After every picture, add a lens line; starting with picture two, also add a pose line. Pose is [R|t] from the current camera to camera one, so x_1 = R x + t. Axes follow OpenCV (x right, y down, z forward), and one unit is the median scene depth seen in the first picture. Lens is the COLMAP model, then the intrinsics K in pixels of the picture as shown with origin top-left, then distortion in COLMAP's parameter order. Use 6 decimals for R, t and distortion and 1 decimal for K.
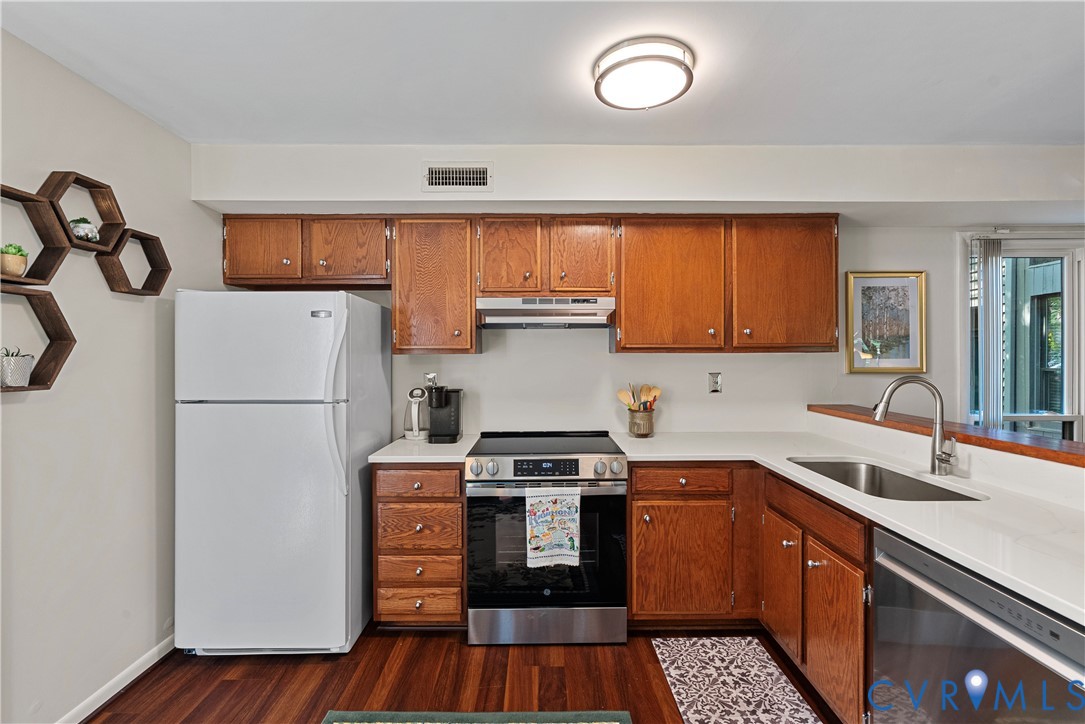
lens RADIAL K [[498.0, 0, 541.9], [0, 498.0, 360.4], [0, 0, 1]] dist [-0.004850, 0.000530]
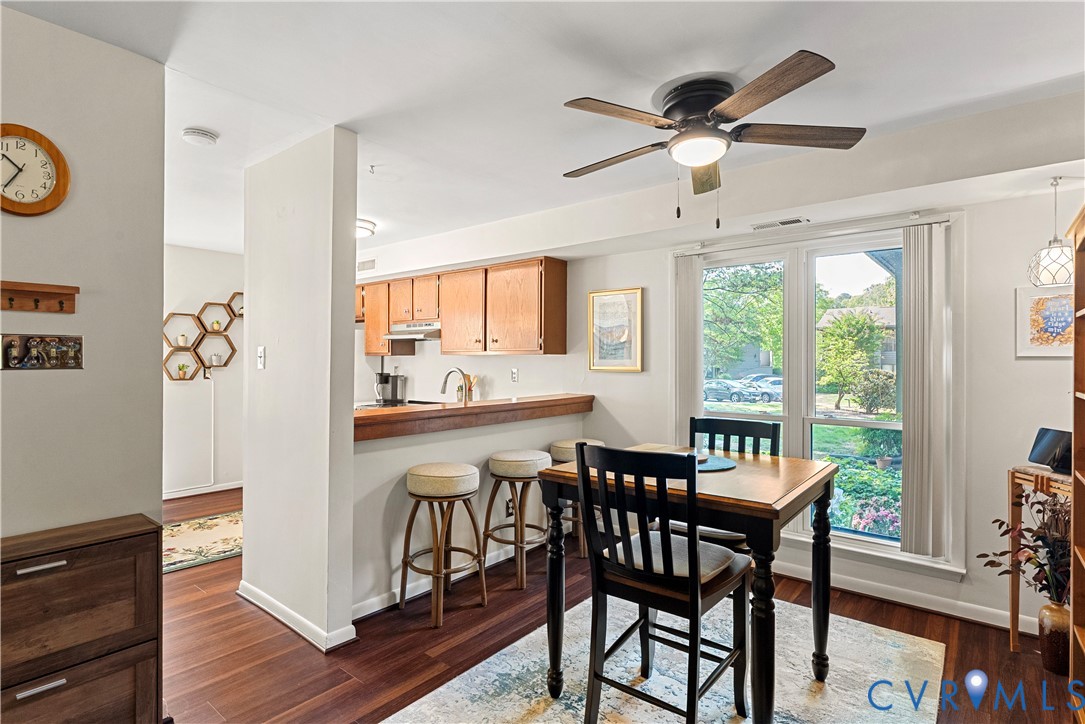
lens RADIAL K [[544.9, 0, 547.7], [0, 544.9, 360.4], [0, 0, 1]] dist [-0.005723, 0.000827]
pose [[0.779884, 0.008261, -0.625870, 1.617801], [-0.012825, 0.999914, -0.002782, 0.004883], [0.625793, 0.010197, 0.779923, -0.223815]]
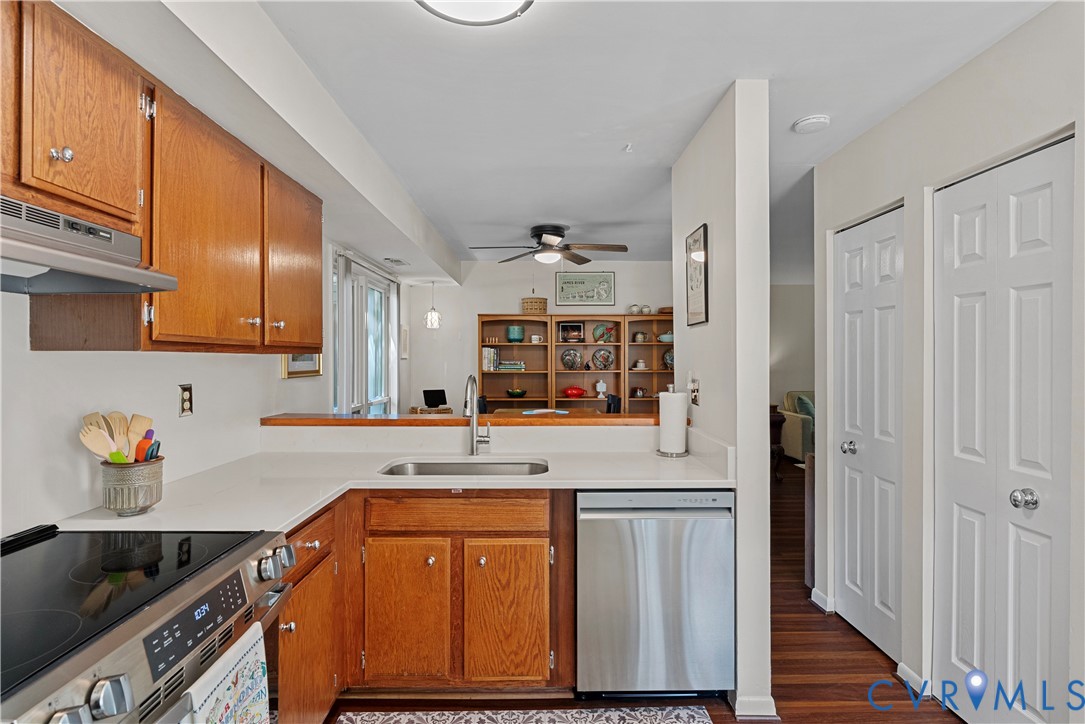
lens RADIAL K [[544.9, 0, 543.8], [0, 544.9, 356.5], [0, 0, 1]] dist [-0.005723, 0.000827]
pose [[-0.022467, 0.007174, 0.999722, -0.400964], [0.007853, 0.999945, -0.006999, -0.002661], [-0.999717, 0.007694, -0.022522, 0.618427]]
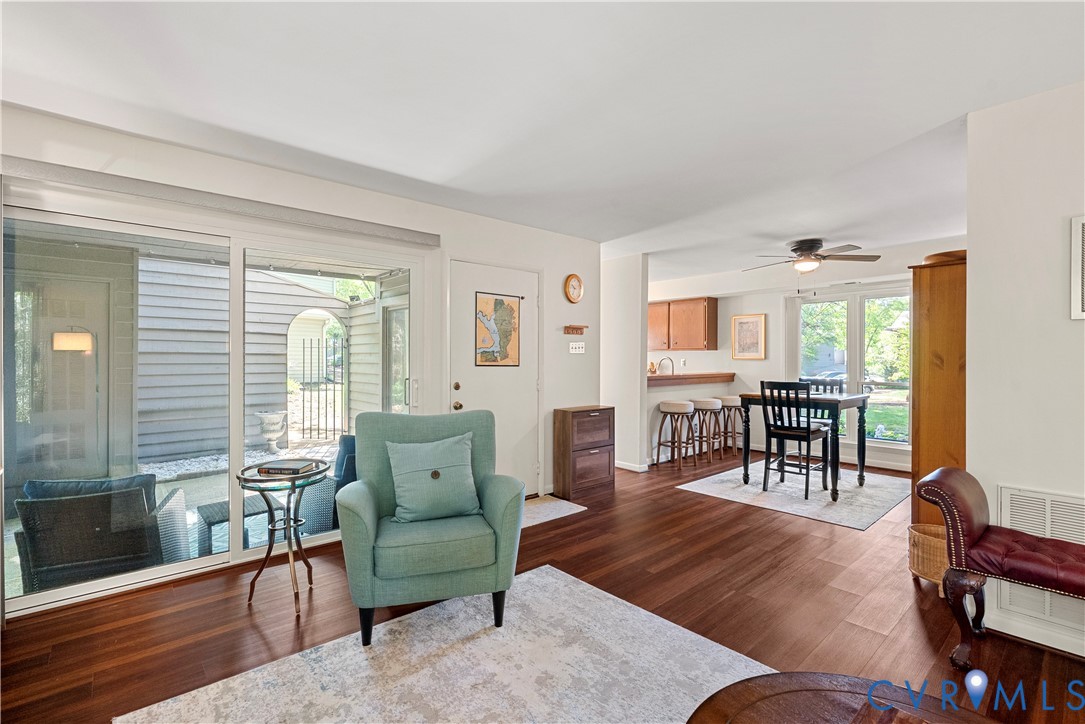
lens RADIAL K [[498.0, 0, 545.6], [0, 498.0, 359.7], [0, 0, 1]] dist [-0.004850, 0.000530]
pose [[0.674172, 0.008358, -0.738527, 1.981766], [-0.013744, 0.999905, -0.001231, 0.046746], [0.738446, 0.010980, 0.674223, -1.371061]]
